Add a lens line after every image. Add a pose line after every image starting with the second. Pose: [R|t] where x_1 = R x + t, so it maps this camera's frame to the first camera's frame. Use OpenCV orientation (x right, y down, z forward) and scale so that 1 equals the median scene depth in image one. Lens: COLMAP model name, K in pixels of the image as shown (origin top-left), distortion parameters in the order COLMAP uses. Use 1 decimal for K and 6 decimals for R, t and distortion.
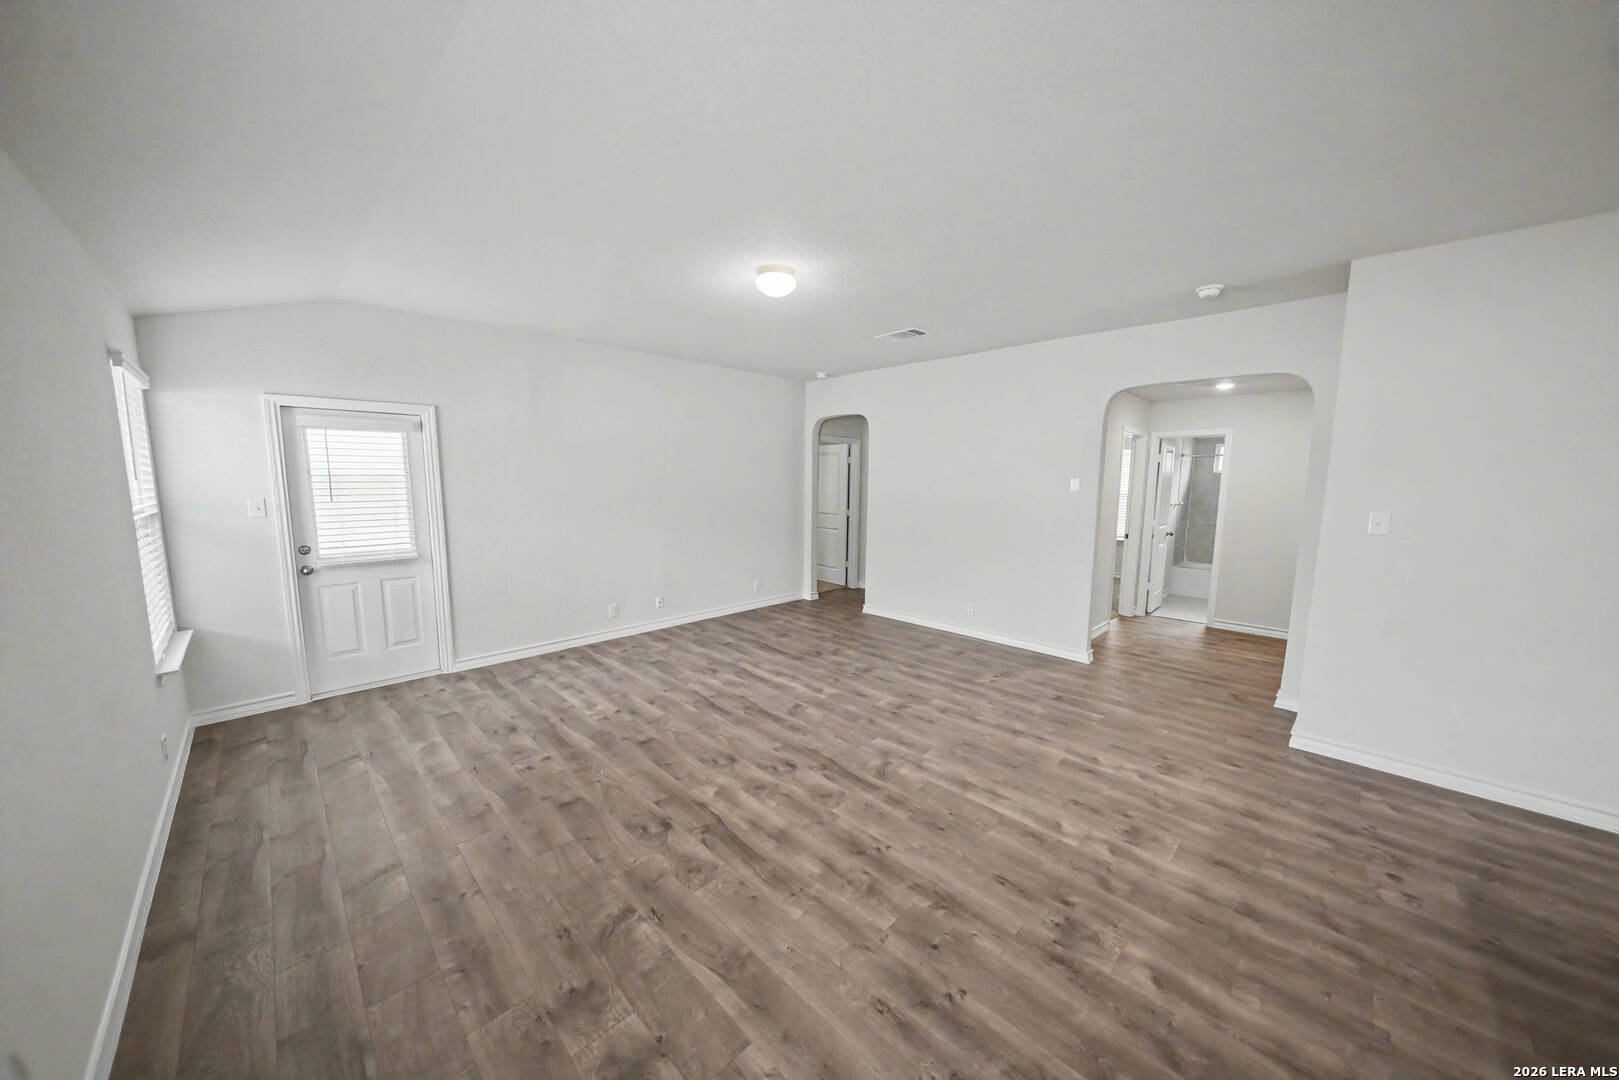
lens RADIAL K [[544.2, 0, 793.0], [0, 544.2, 543.1], [0, 0, 1]] dist [-0.000950, -0.000137]
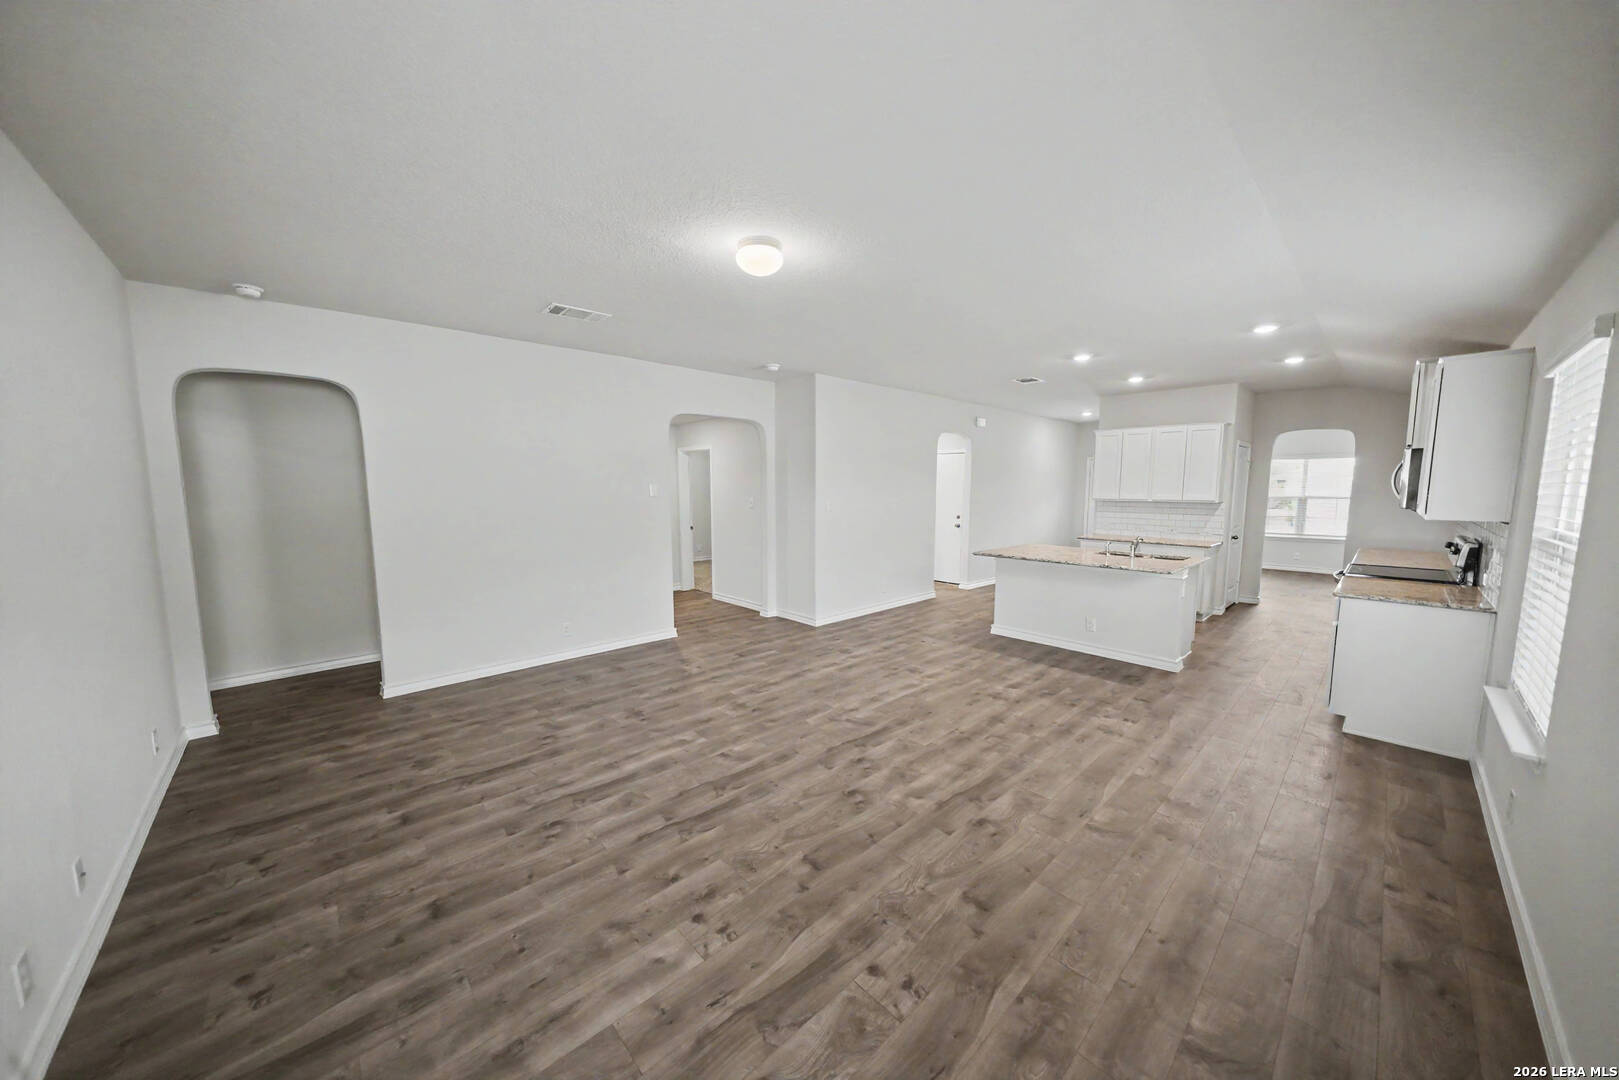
lens RADIAL K [[544.2, 0, 793.0], [0, 544.2, 543.1], [0, 0, 1]] dist [-0.000950, -0.000137]
pose [[0.040107, -0.114296, 0.992637, -0.837607], [0.120743, 0.986711, 0.108735, -0.114669], [-0.991873, 0.115493, 0.053375, 0.849986]]
